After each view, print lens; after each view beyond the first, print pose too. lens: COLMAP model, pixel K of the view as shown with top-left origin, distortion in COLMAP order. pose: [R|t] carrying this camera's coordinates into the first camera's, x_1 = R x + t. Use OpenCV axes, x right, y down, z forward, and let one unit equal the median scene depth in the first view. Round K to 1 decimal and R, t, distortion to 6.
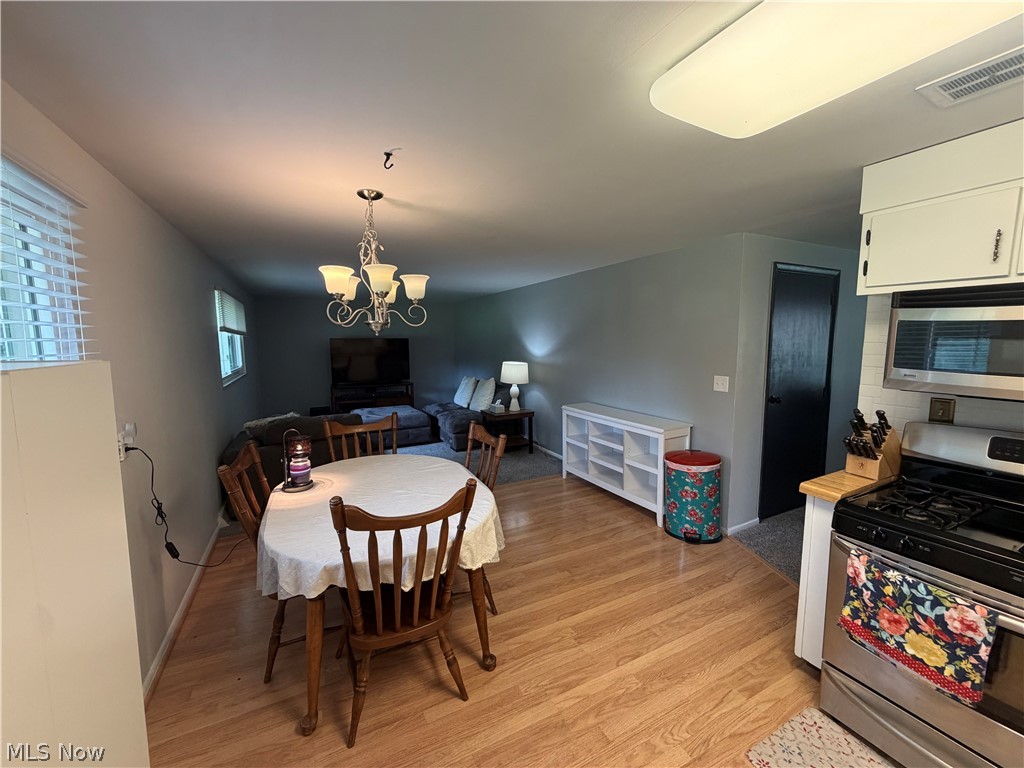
lens RADIAL K [[404.8, 0, 513.0], [0, 404.8, 384.3], [0, 0, 1]] dist [-0.009006, -0.000088]
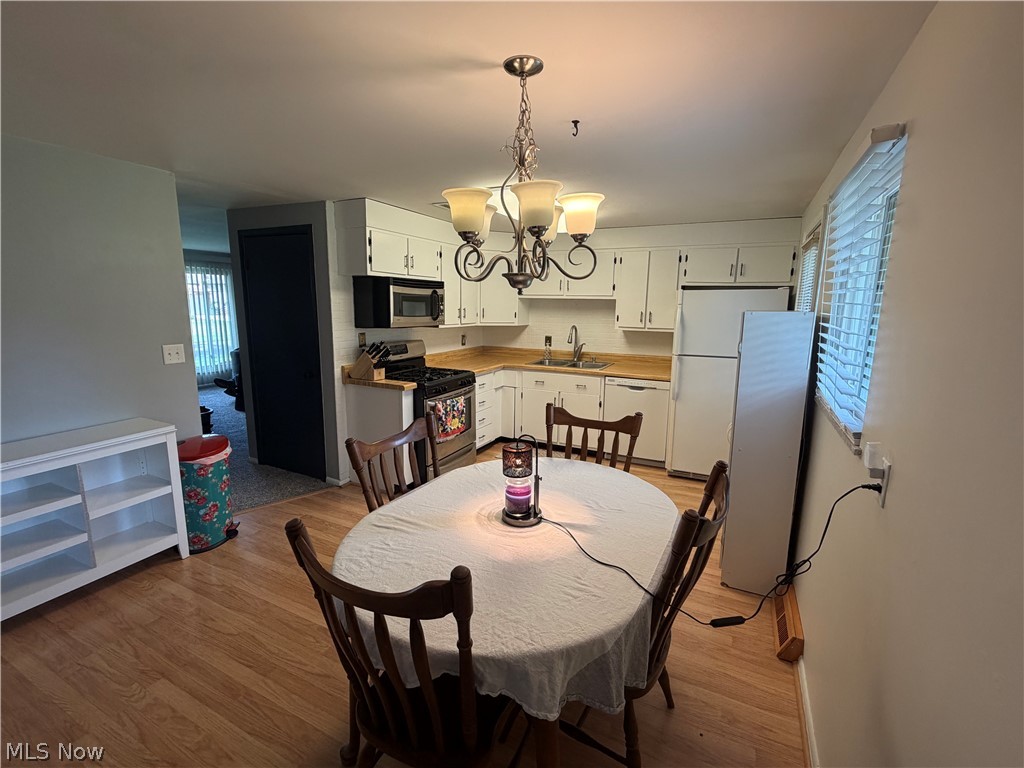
lens RADIAL K [[458.5, 0, 514.9], [0, 458.5, 381.0], [0, 0, 1]] dist [0.001654, 0.000187]
pose [[-0.599306, -0.140474, 0.788098, -0.958241], [0.076022, 0.970047, 0.230715, -0.163914], [-0.796902, 0.198182, -0.570676, 1.493814]]
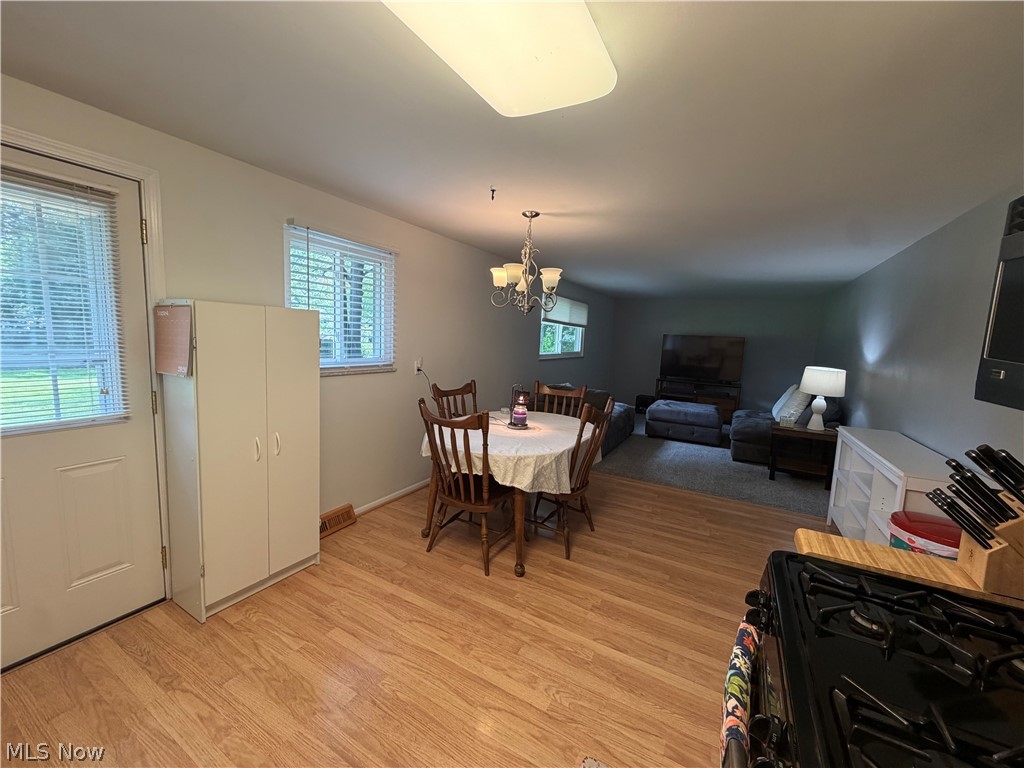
lens RADIAL K [[404.8, 0, 507.9], [0, 404.8, 388.5], [0, 0, 1]] dist [-0.009006, -0.000088]
pose [[0.548503, 0.136500, -0.824932, 0.838379], [-0.137112, 0.987913, 0.072301, 0.033805], [0.824830, 0.073451, 0.560589, 0.200566]]
